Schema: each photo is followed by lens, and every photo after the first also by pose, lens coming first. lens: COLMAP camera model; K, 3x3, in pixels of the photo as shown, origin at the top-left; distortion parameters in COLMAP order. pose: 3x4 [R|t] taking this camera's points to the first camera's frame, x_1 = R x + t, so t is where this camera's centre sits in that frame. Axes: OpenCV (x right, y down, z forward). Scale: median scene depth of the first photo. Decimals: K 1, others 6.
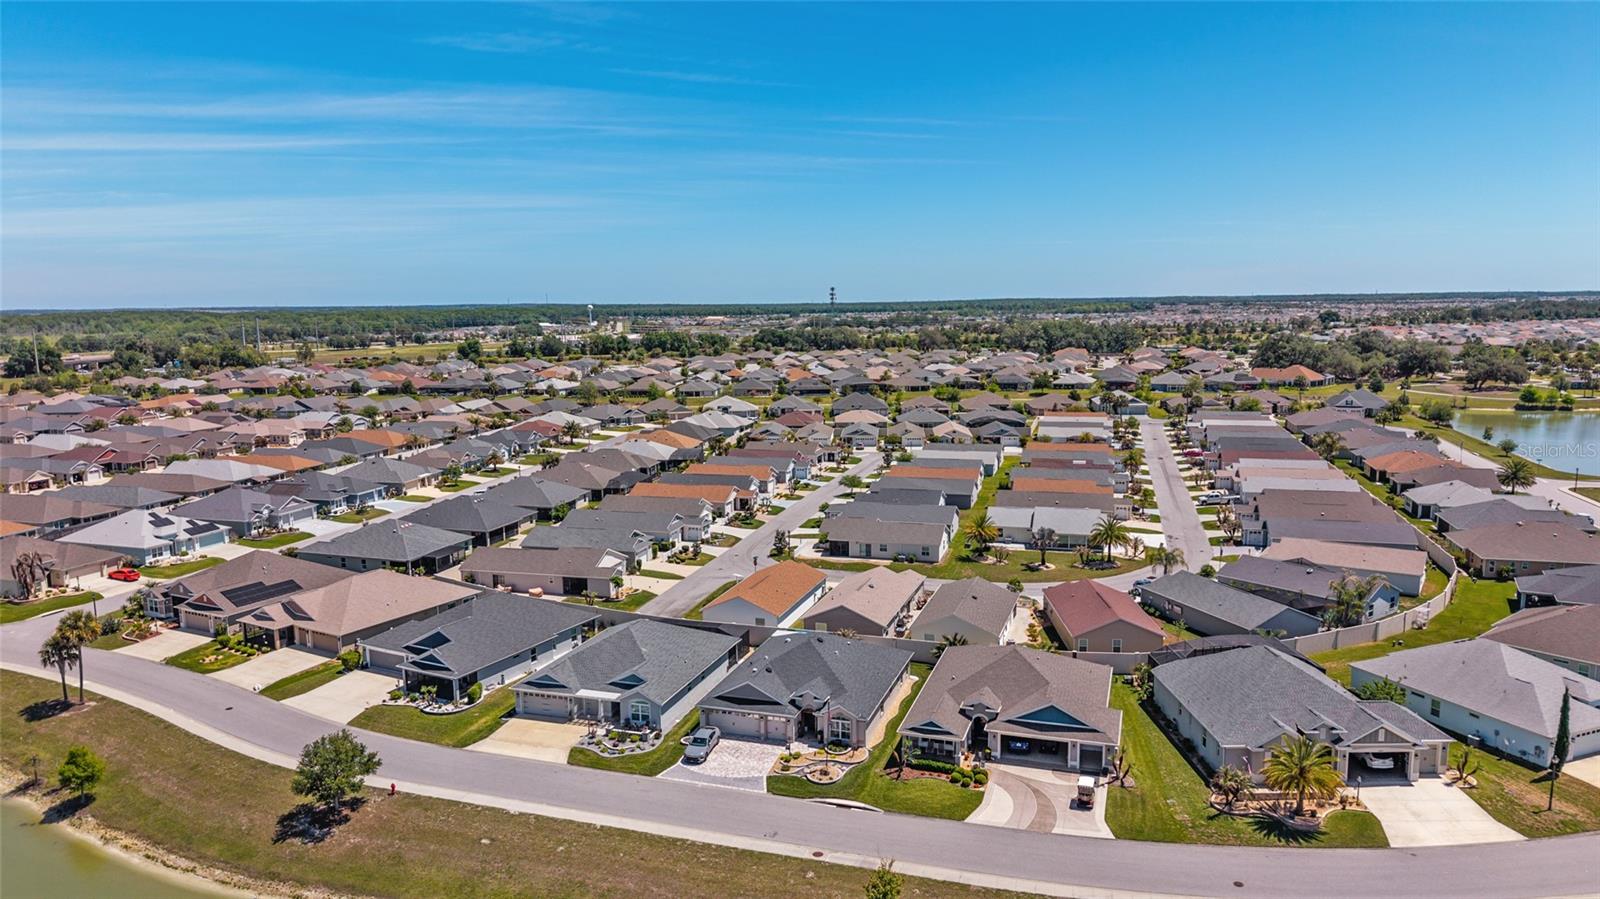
lens RADIAL K [[1062.9, 0, 788.5], [0, 1062.9, 455.3], [0, 0, 1]] dist [0.037250, -0.042288]
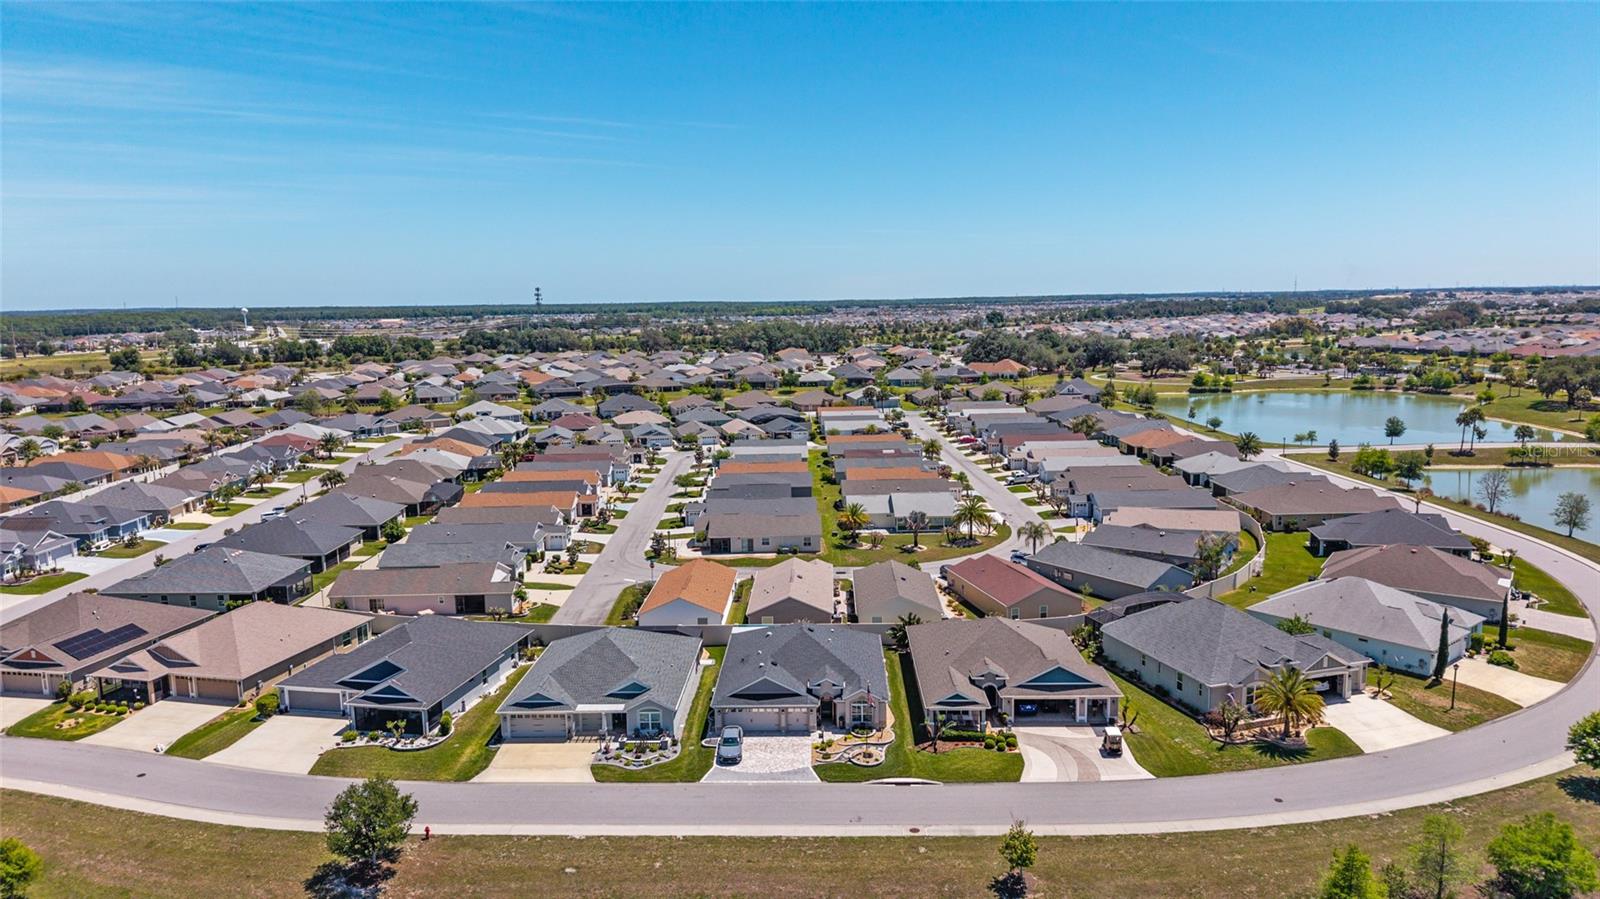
lens RADIAL K [[1062.9, 0, 788.5], [0, 1062.9, 455.3], [0, 0, 1]] dist [0.037250, -0.042288]
pose [[0.956606, -0.044853, 0.287911, -0.224070], [0.045611, 0.998951, 0.004079, 0.002422], [-0.287791, 0.009230, 0.957649, 0.030070]]
